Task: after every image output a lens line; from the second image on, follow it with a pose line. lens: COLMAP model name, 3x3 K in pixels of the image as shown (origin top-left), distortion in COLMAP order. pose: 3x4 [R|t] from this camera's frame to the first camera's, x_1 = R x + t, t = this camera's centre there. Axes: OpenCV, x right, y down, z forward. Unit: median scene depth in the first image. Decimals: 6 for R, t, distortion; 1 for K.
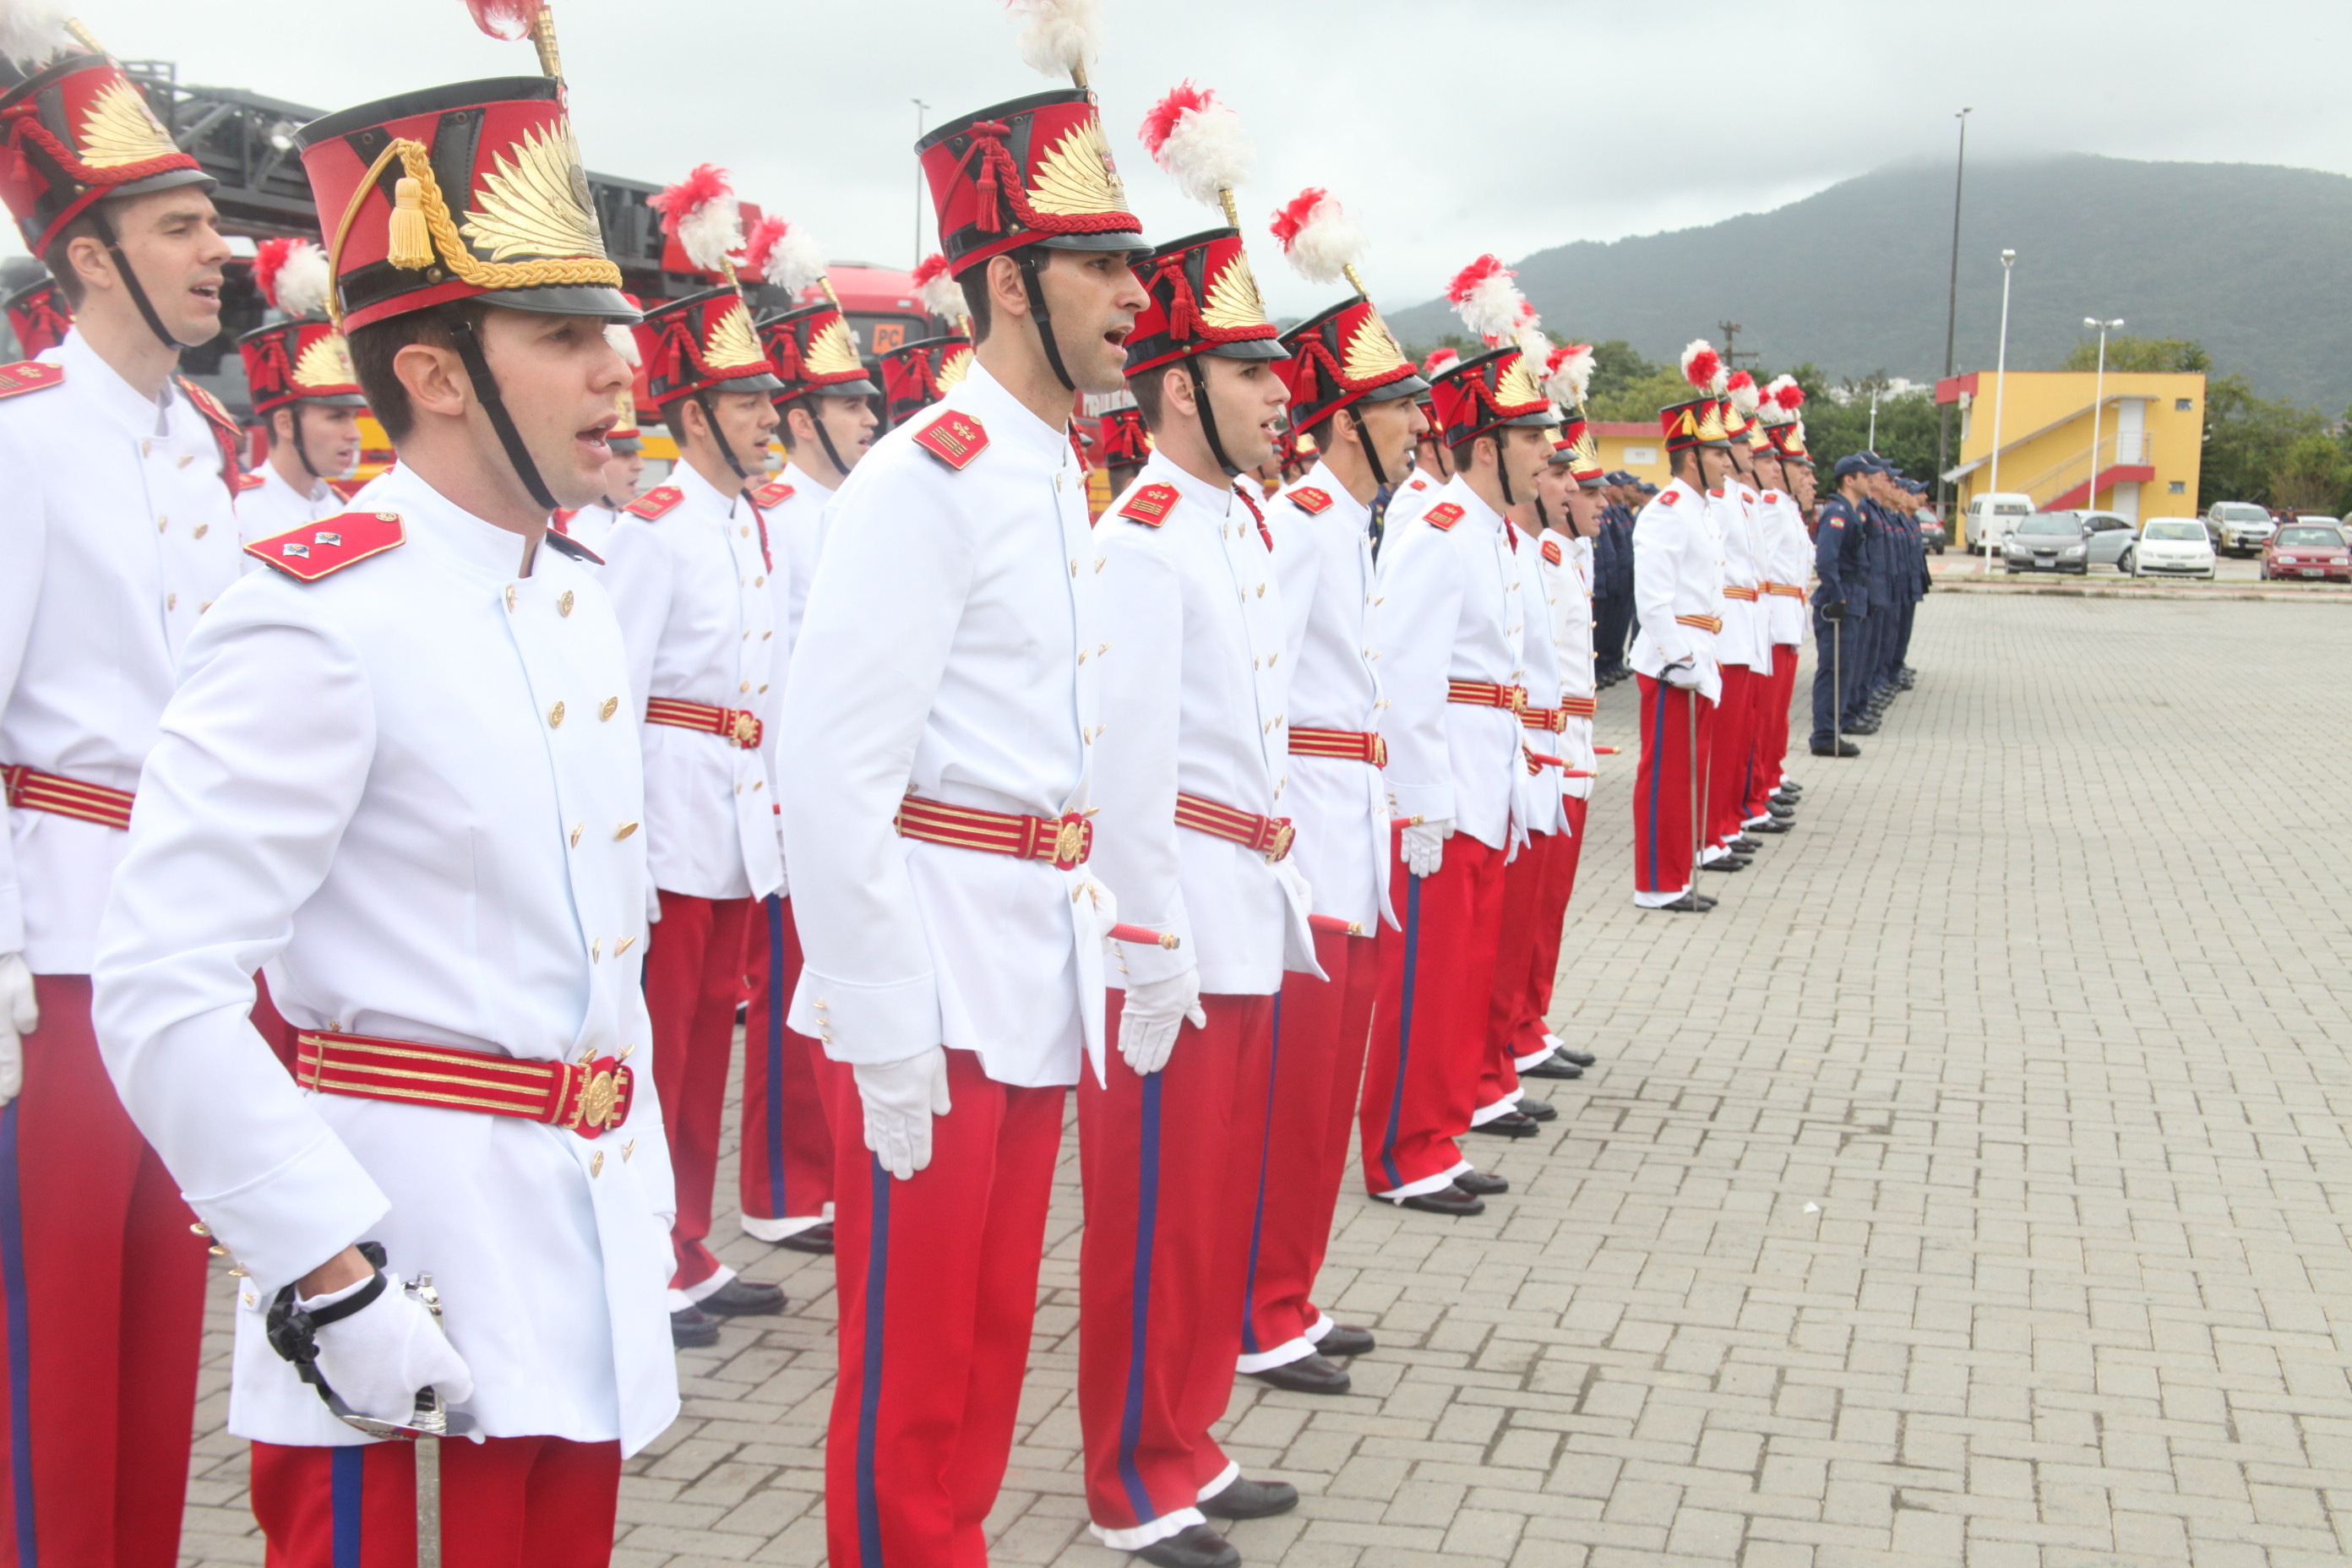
lens RADIAL K [[3239.3, 0, 1180.7], [0, 3239.3, 796.6], [0, 0, 1]] dist [0.057527, 0.000000]
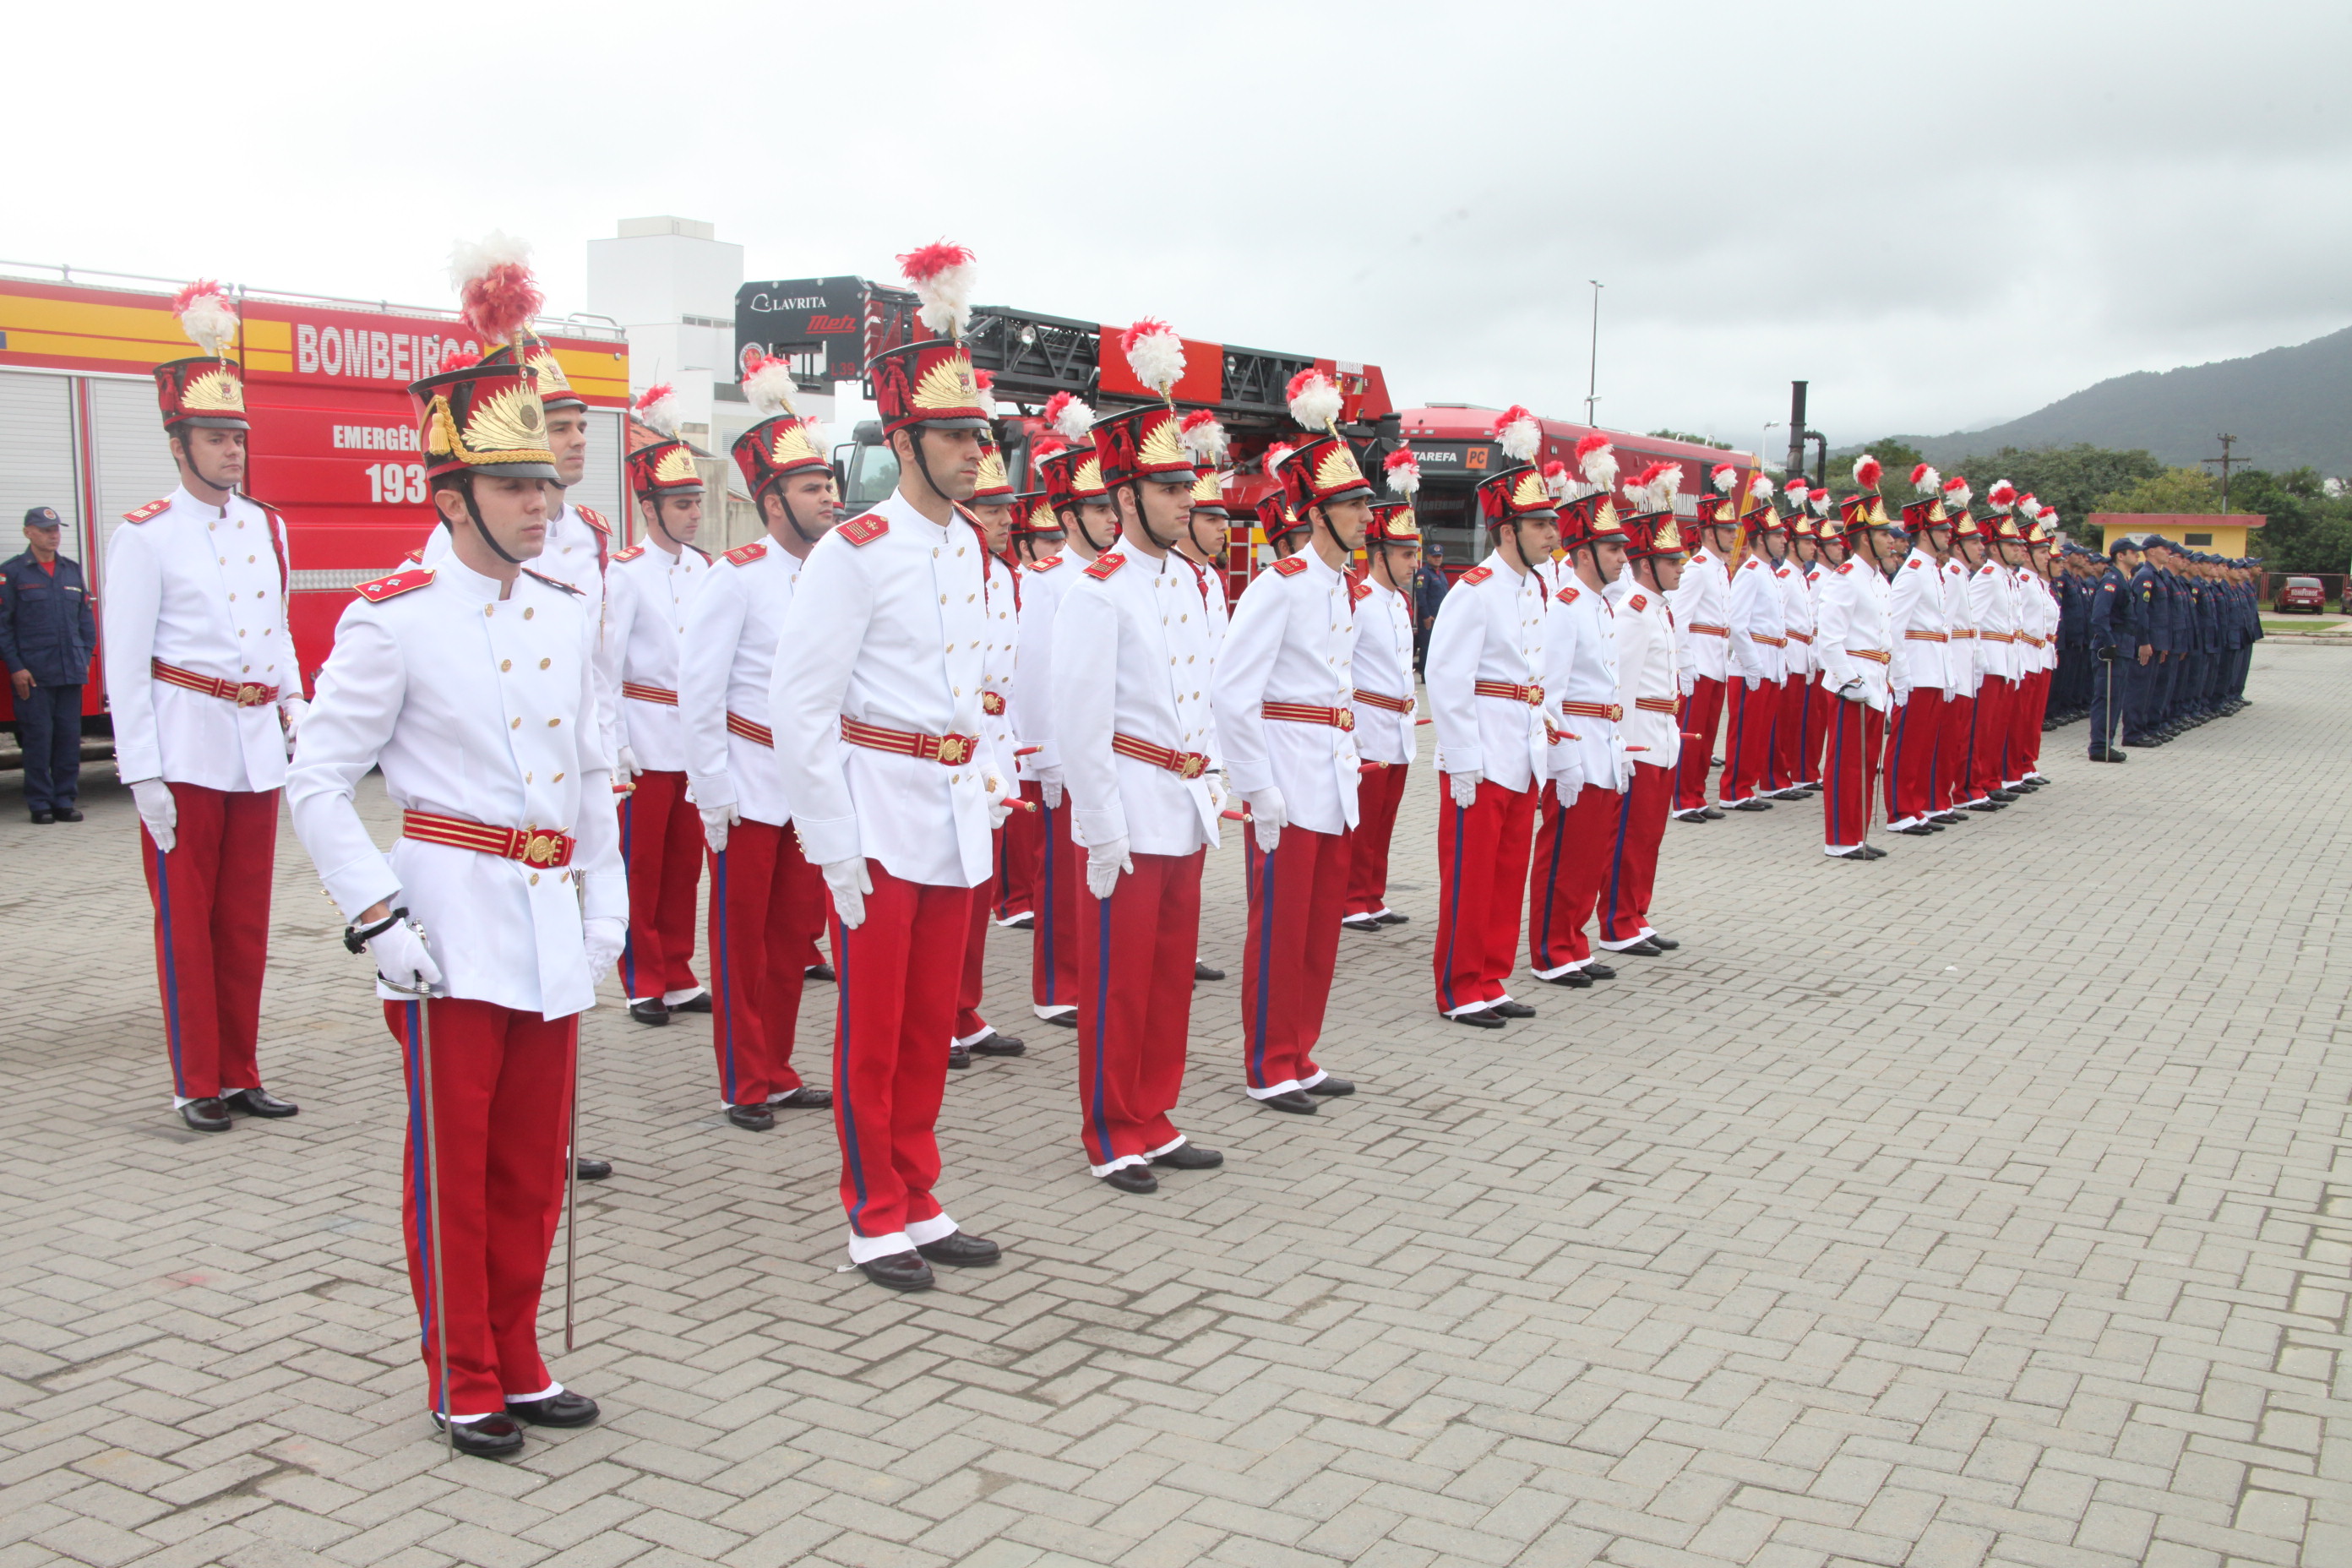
lens RADIAL K [[2382.9, 0, 1106.4], [0, 2382.9, 799.1], [0, 0, 1]] dist [-0.057580, 0.000000]
pose [[0.957505, 0.021803, -0.287592, 0.296282], [-0.021062, 0.999762, 0.005670, 0.021813], [0.287647, 0.000628, 0.957736, -0.174298]]
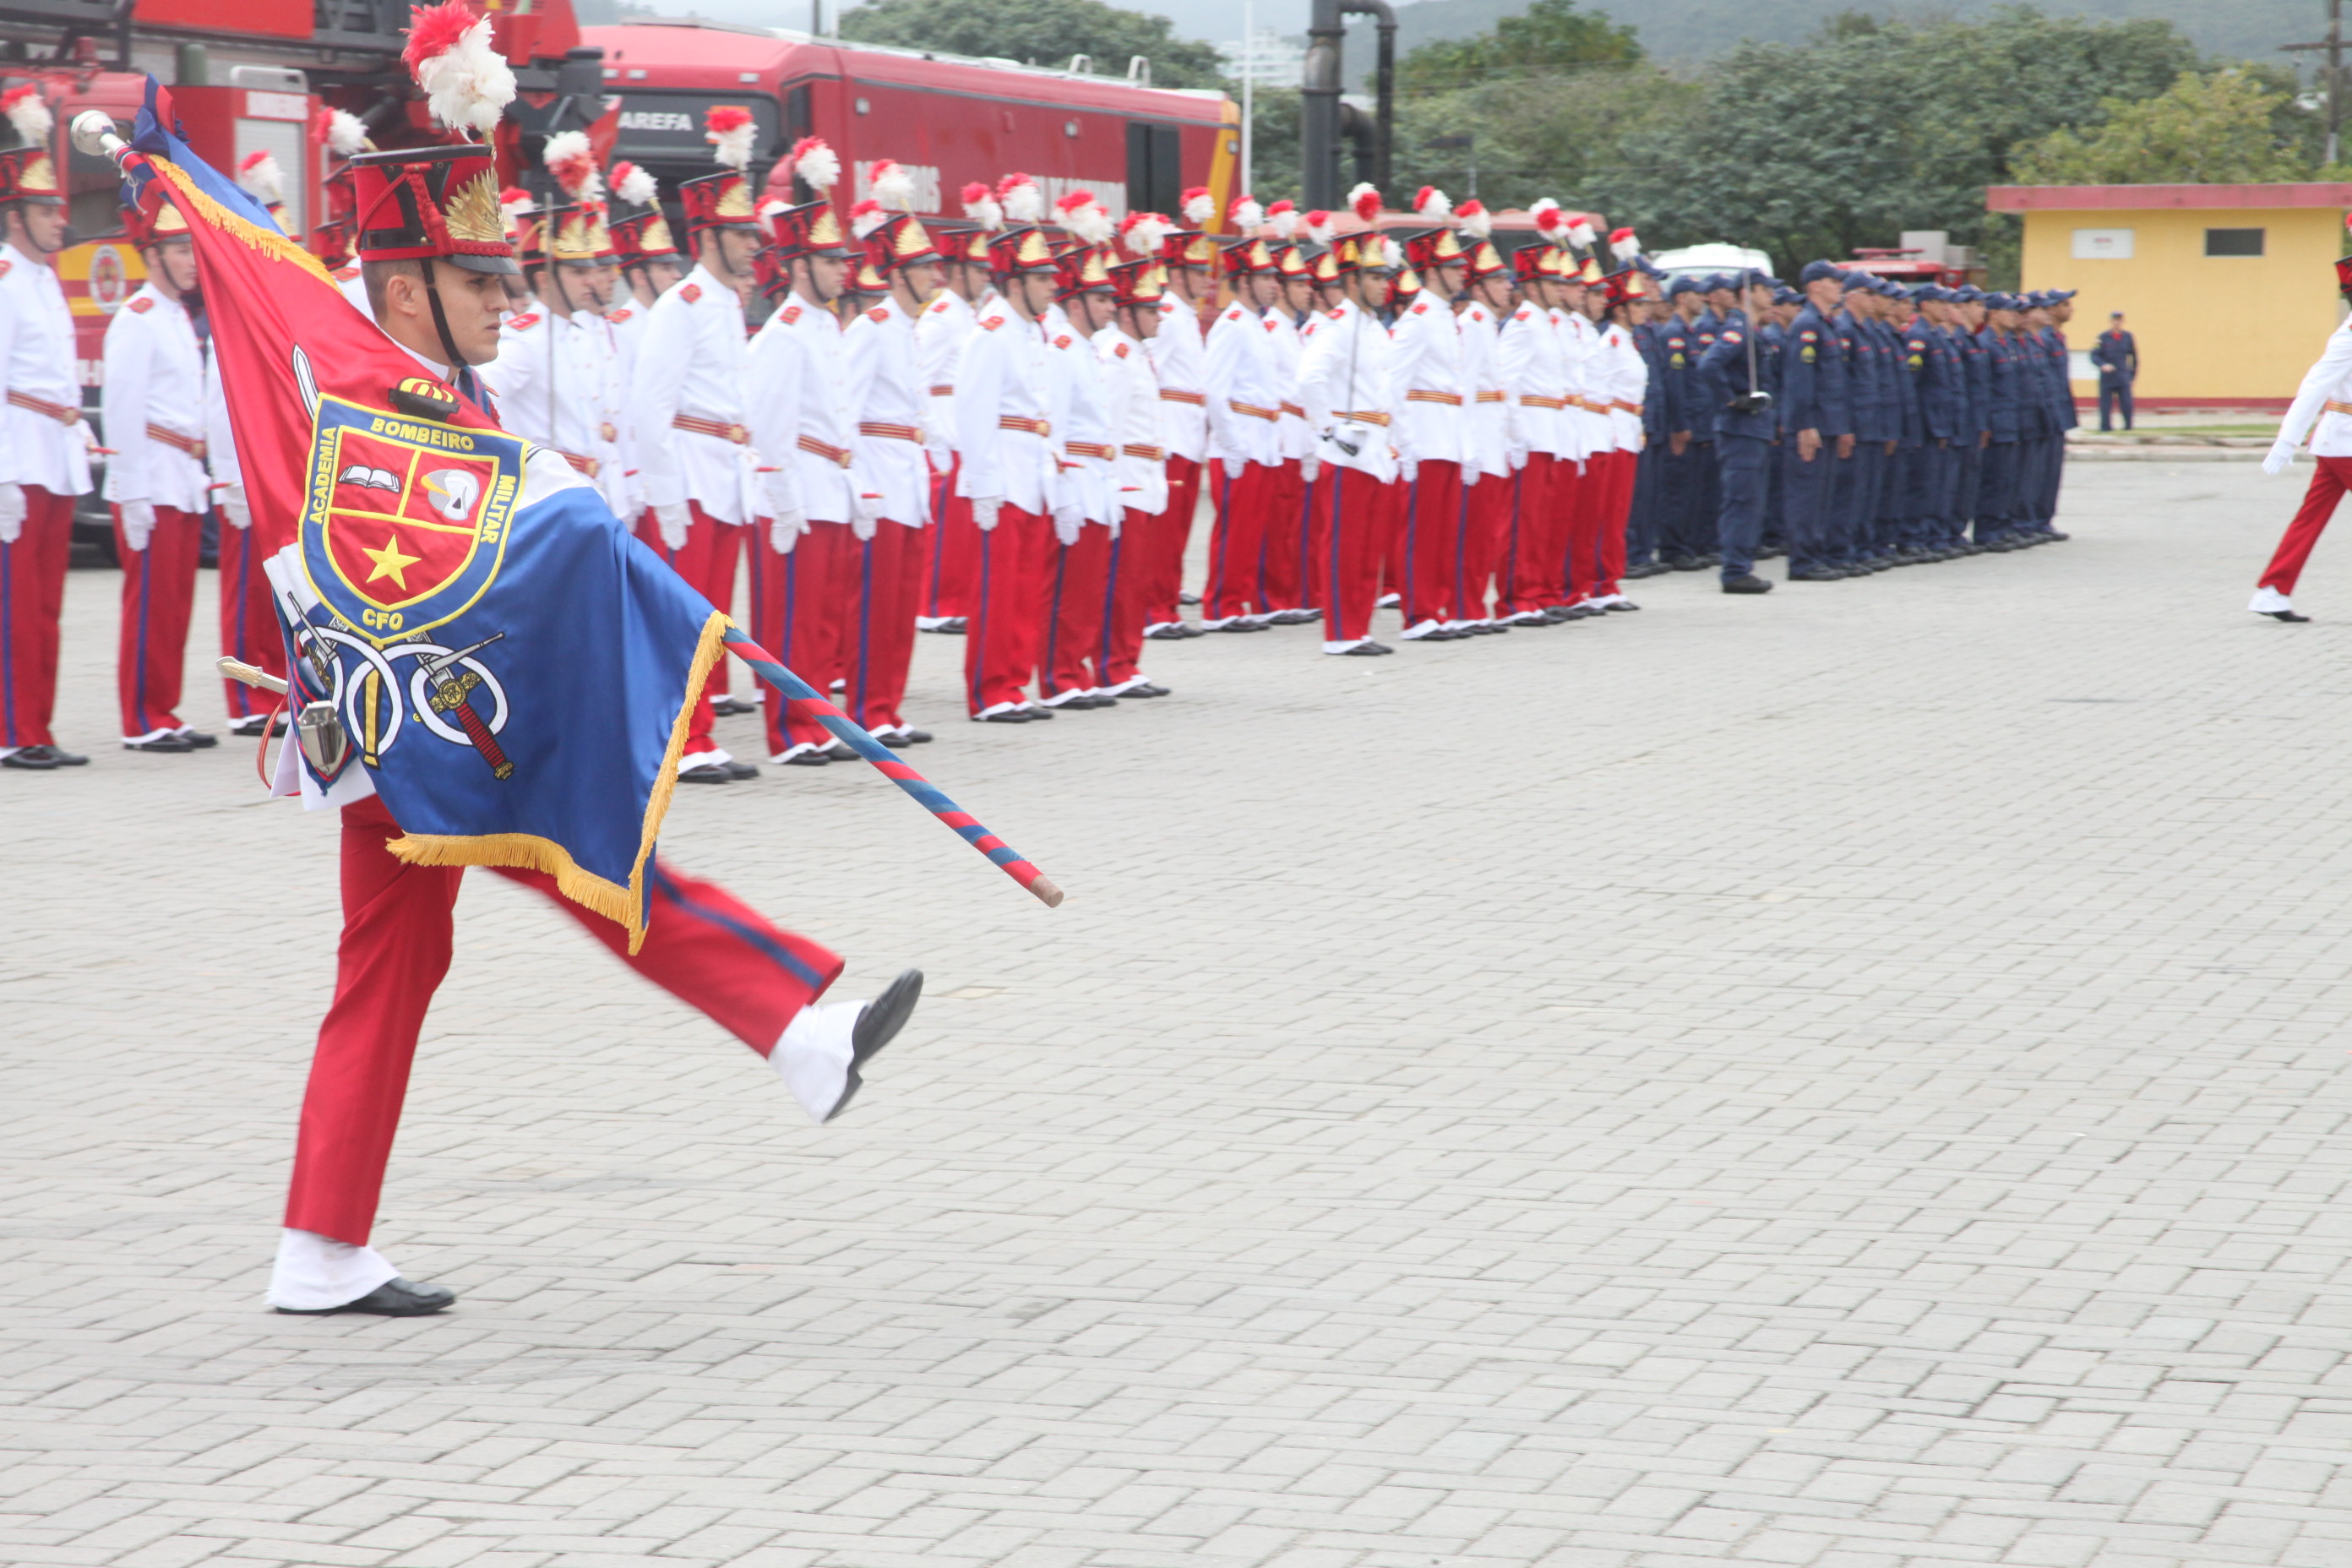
lens RADIAL K [[7134.6, 0, 1185.7], [0, 7134.6, 782.9], [0, 0, 1]] dist [0.656961, 0.000000]
pose [[0.999282, -0.013800, -0.035296, 0.393590], [0.012700, 0.999432, -0.031216, 0.354851], [0.035707, 0.030746, 0.998889, -3.570002]]
